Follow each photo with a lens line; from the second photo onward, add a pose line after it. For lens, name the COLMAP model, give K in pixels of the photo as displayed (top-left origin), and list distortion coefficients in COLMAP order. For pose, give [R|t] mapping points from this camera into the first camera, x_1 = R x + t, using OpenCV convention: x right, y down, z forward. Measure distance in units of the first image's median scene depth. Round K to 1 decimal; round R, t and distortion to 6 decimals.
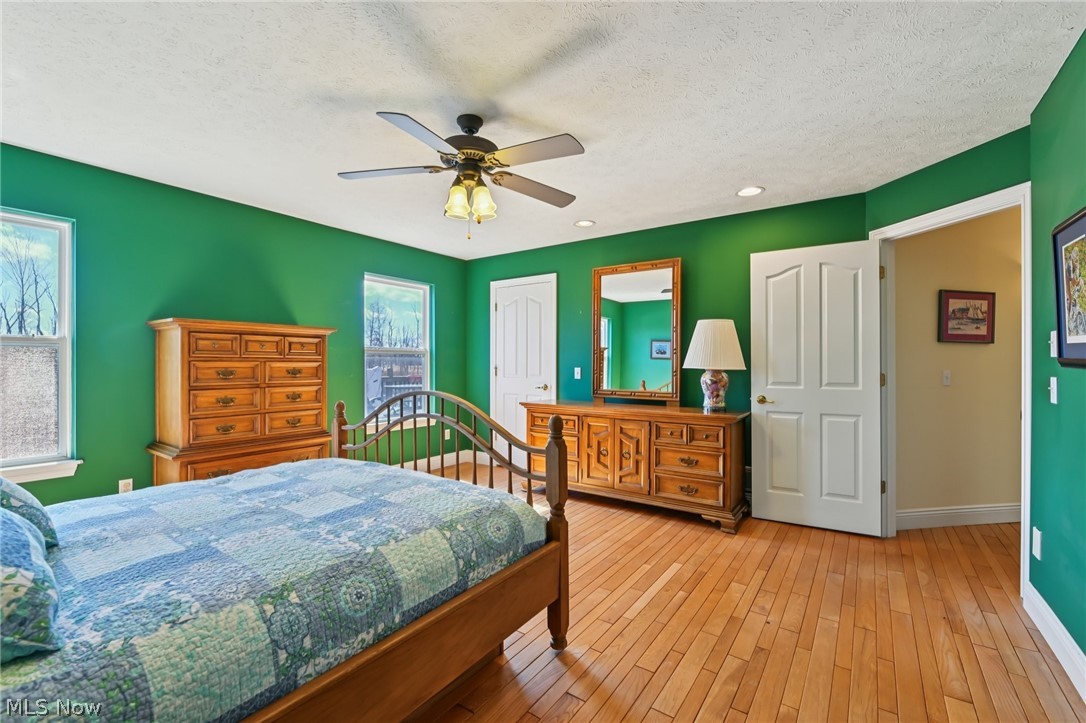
lens RADIAL K [[463.1, 0, 537.4], [0, 463.1, 365.4], [0, 0, 1]] dist [-0.003583, -0.002262]
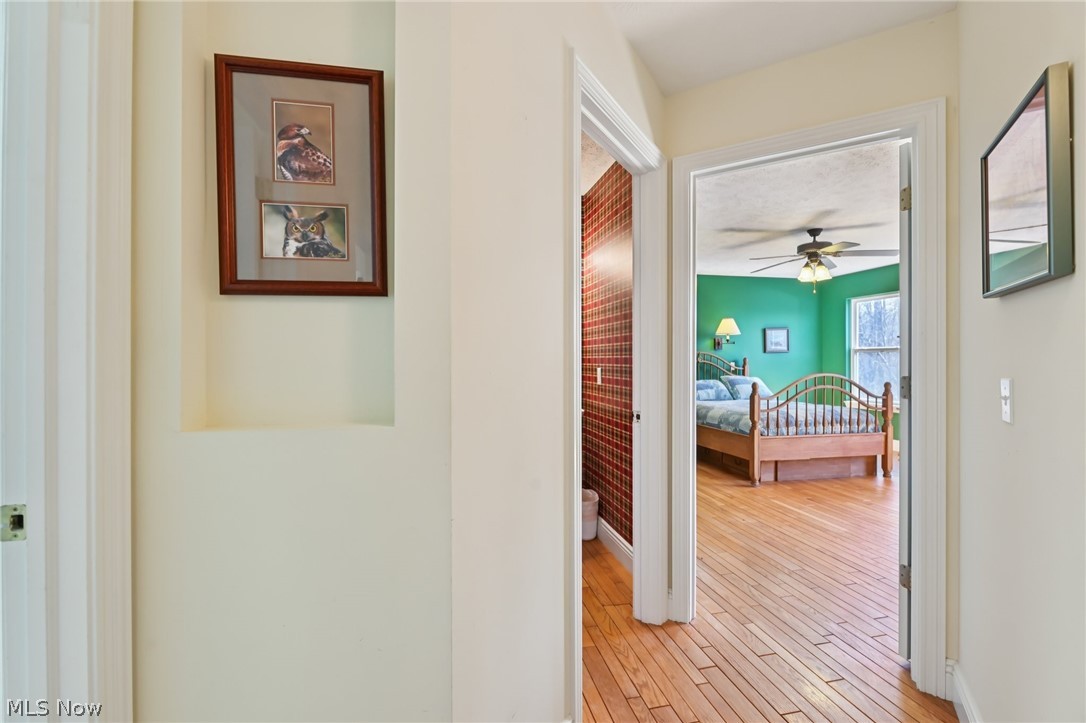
lens RADIAL K [[463.1, 0, 533.5], [0, 463.1, 359.6], [0, 0, 1]] dist [-0.003583, -0.002262]
pose [[-0.676644, -0.002125, -0.736307, 1.559404], [-0.001763, 0.999998, -0.001265, 0.000503], [0.736308, 0.000442, -0.676646, 1.107779]]
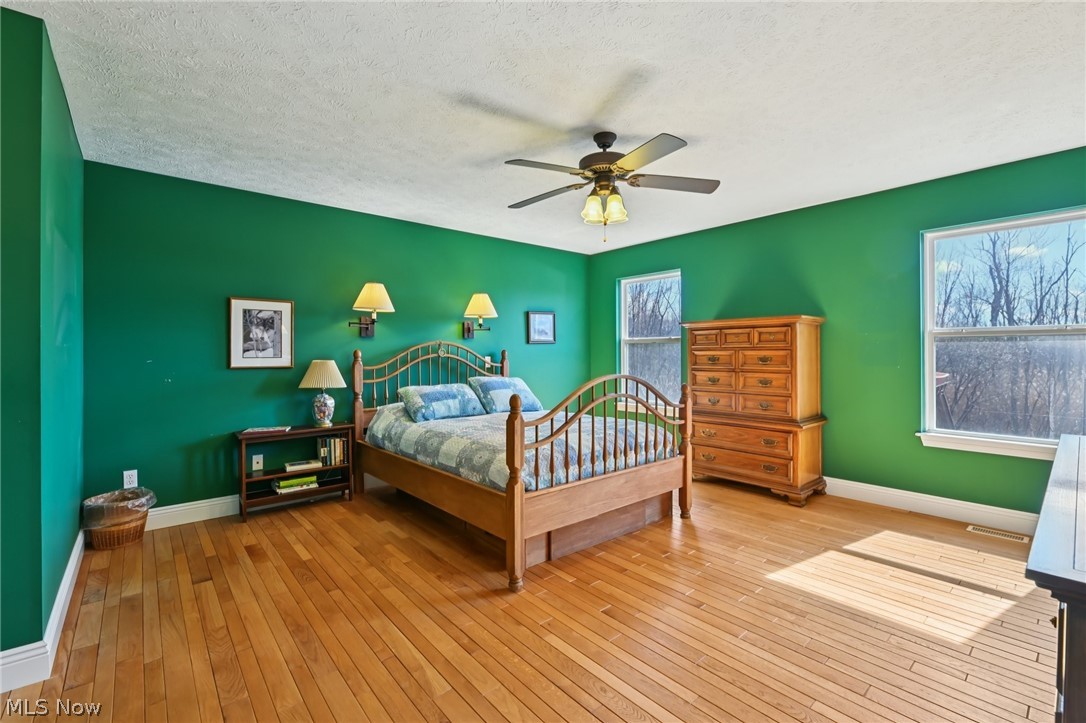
lens RADIAL K [[463.1, 0, 539.9], [0, 463.1, 355.7], [0, 0, 1]] dist [-0.003583, -0.002262]
pose [[-0.244520, 0.002509, -0.969641, 0.764037], [0.001598, 0.999996, 0.002185, 0.002418], [0.969643, -0.001015, -0.244523, 0.867692]]
